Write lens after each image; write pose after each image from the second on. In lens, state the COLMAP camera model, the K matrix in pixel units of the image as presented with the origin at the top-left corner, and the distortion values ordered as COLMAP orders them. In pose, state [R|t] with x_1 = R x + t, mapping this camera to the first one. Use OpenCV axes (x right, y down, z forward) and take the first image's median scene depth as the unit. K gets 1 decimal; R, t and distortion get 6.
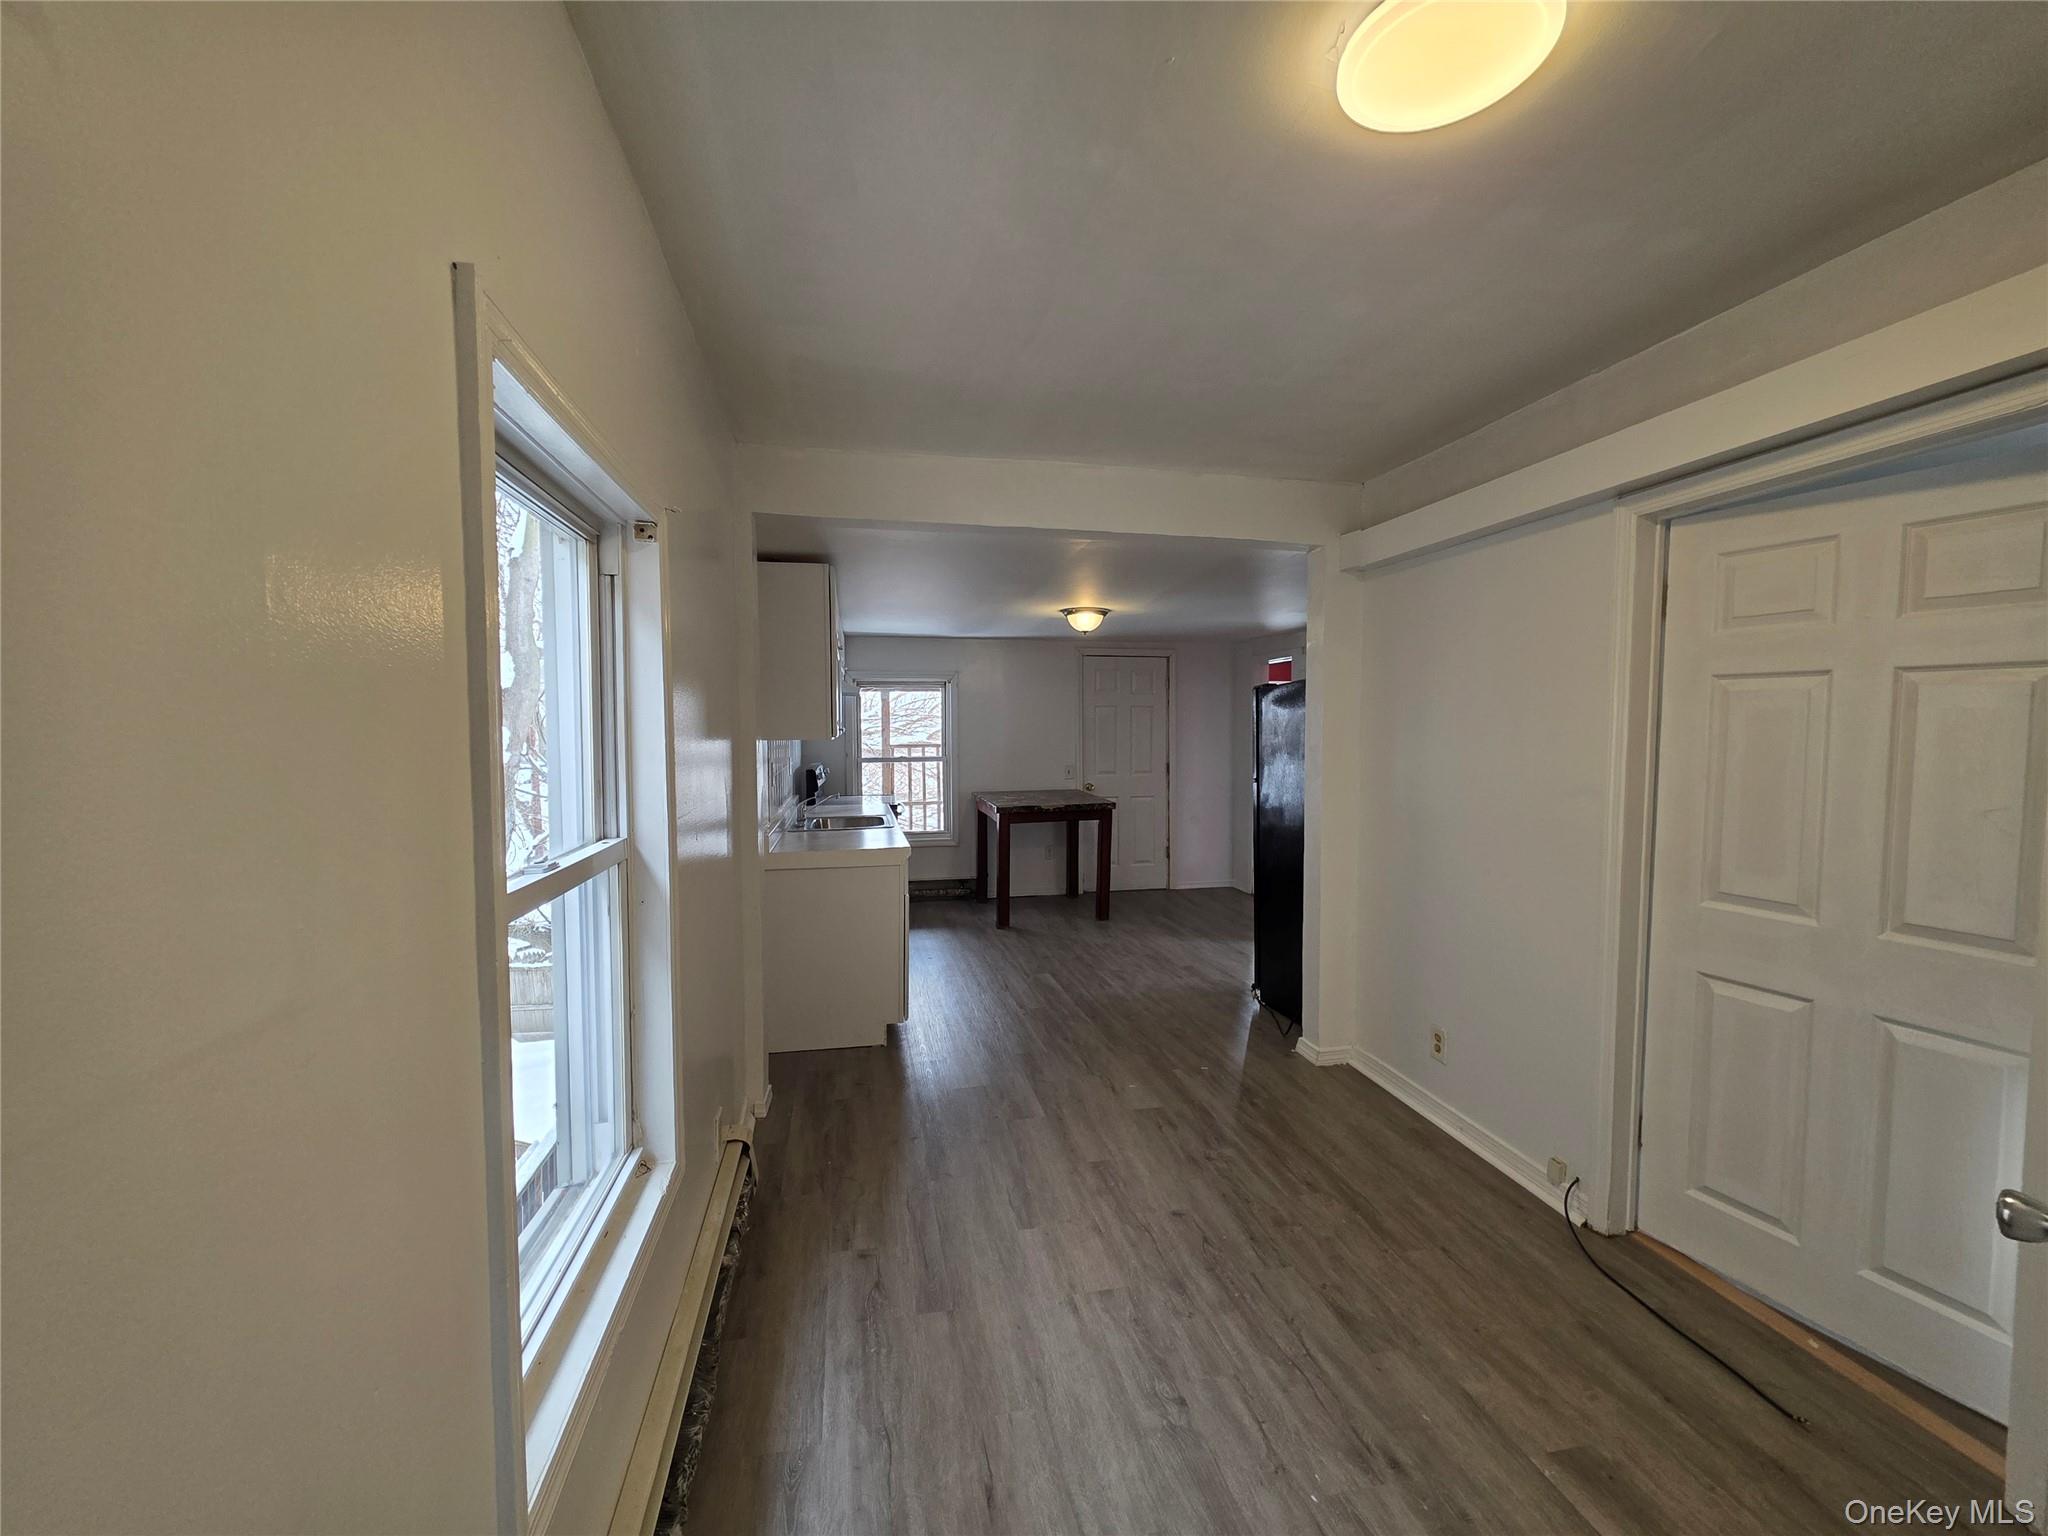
lens RADIAL K [[815.2, 0, 1017.1], [0, 815.2, 768.1], [0, 0, 1]] dist [0.001947, -0.000353]
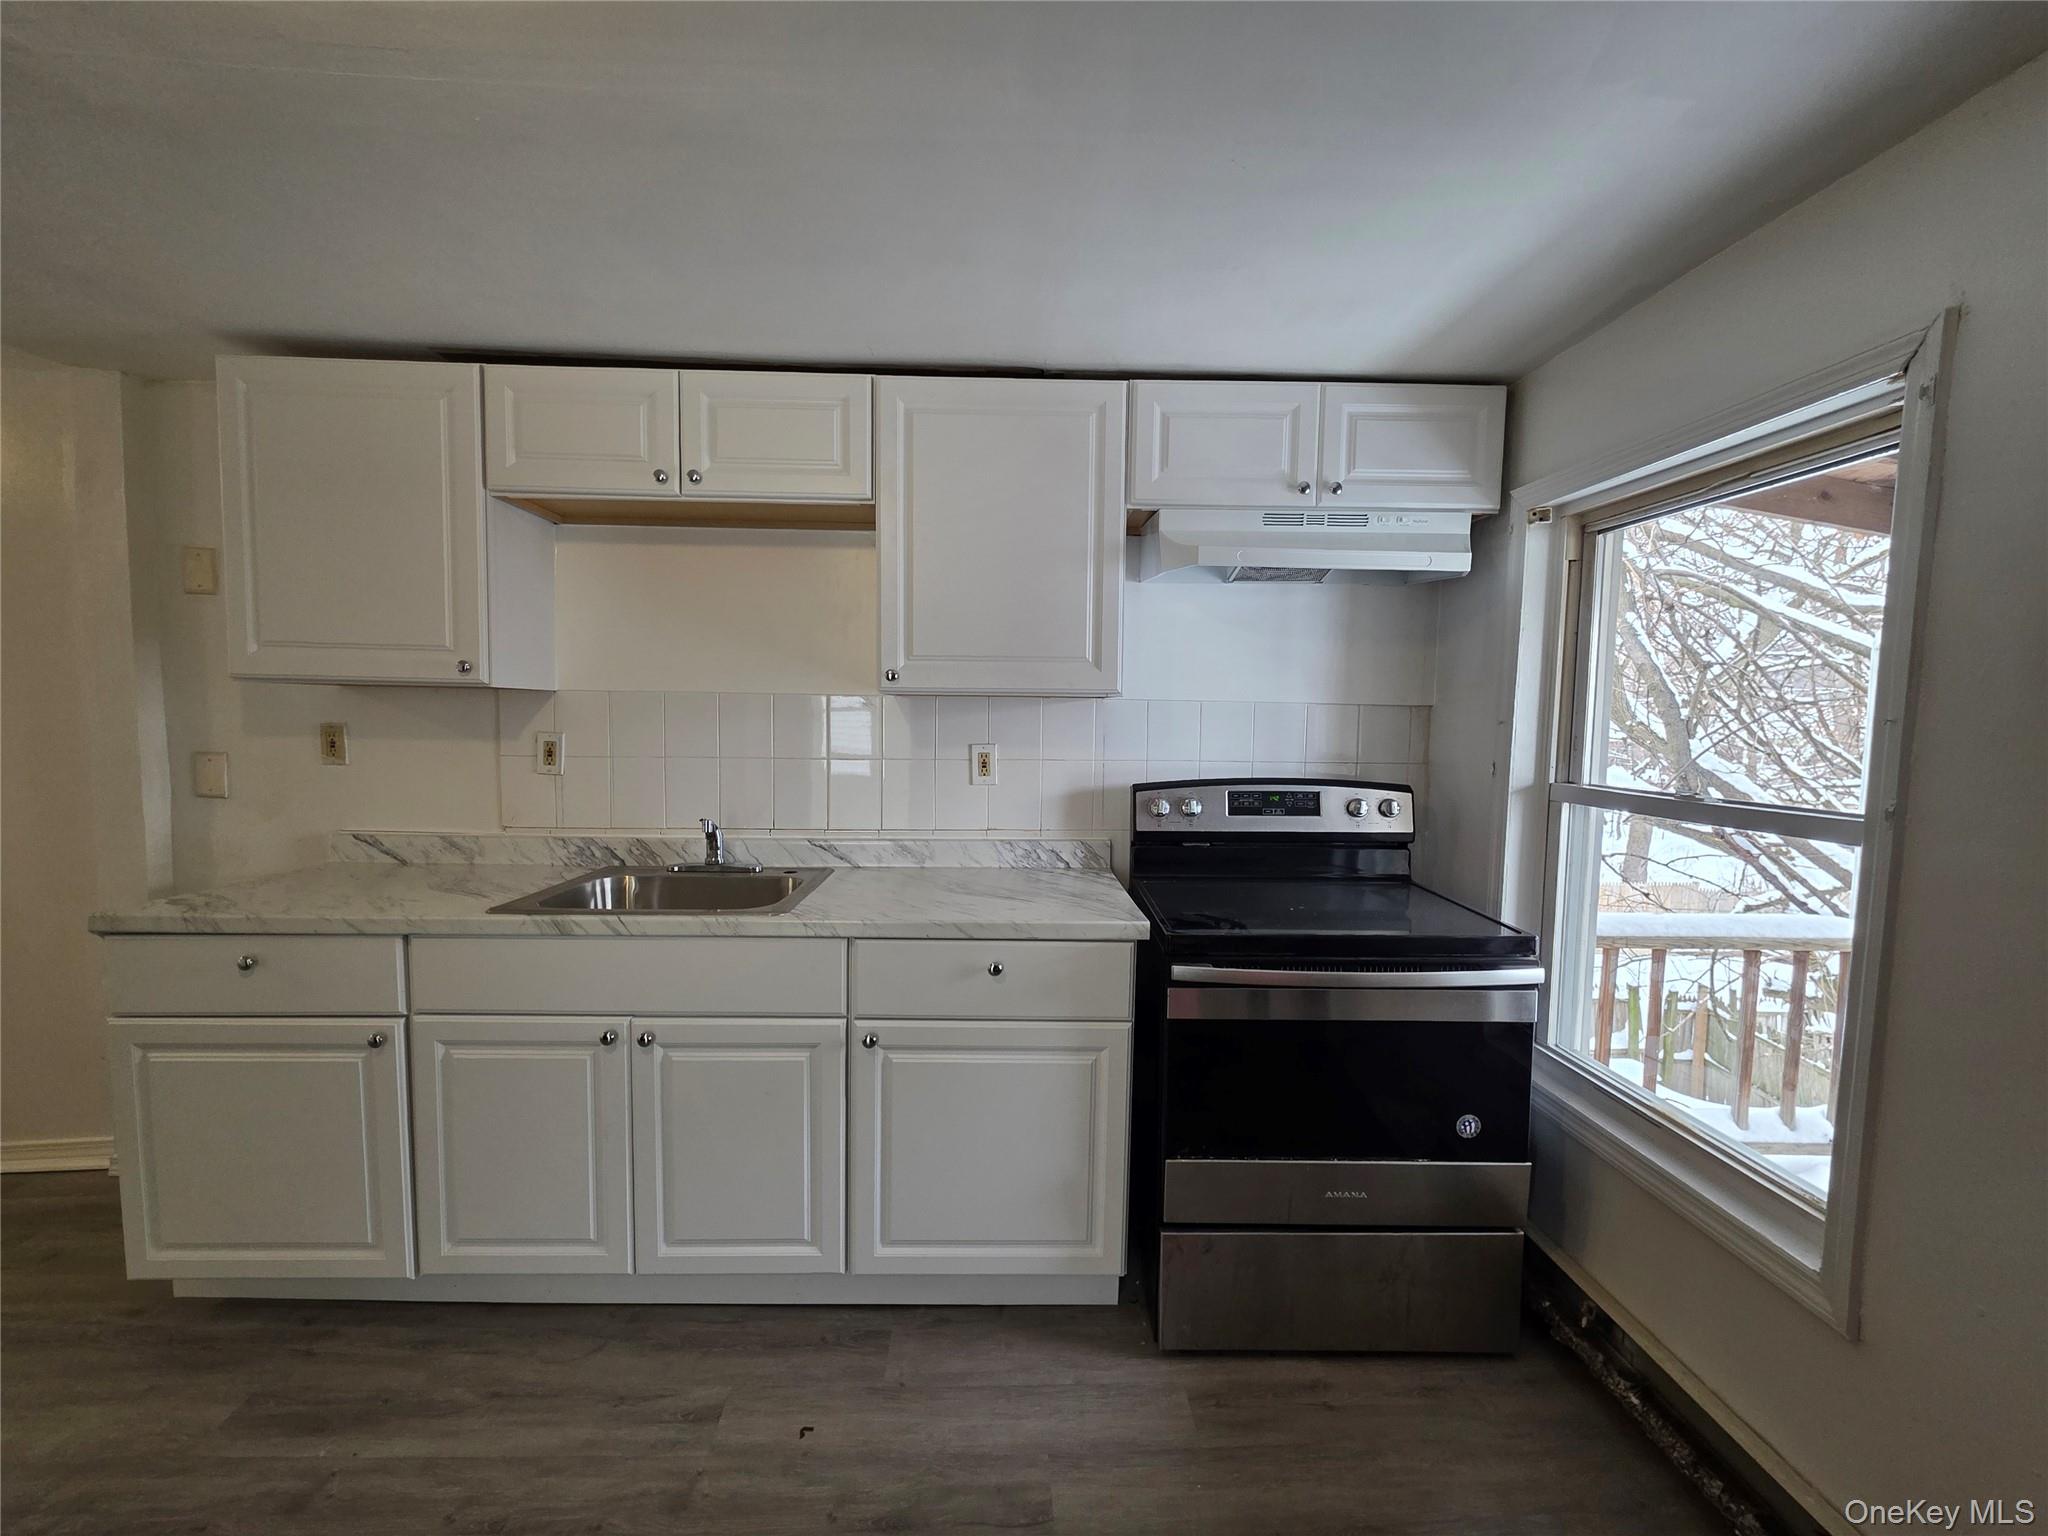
lens RADIAL K [[812.9, 0, 1015.6], [0, 812.9, 771.1], [0, 0, 1]] dist [0.000823, 0.000490]
pose [[-0.165406, 0.071684, -0.983617, 0.161275], [-0.063608, 0.994503, 0.083174, -0.039116], [0.984172, 0.076323, -0.159937, 1.139082]]
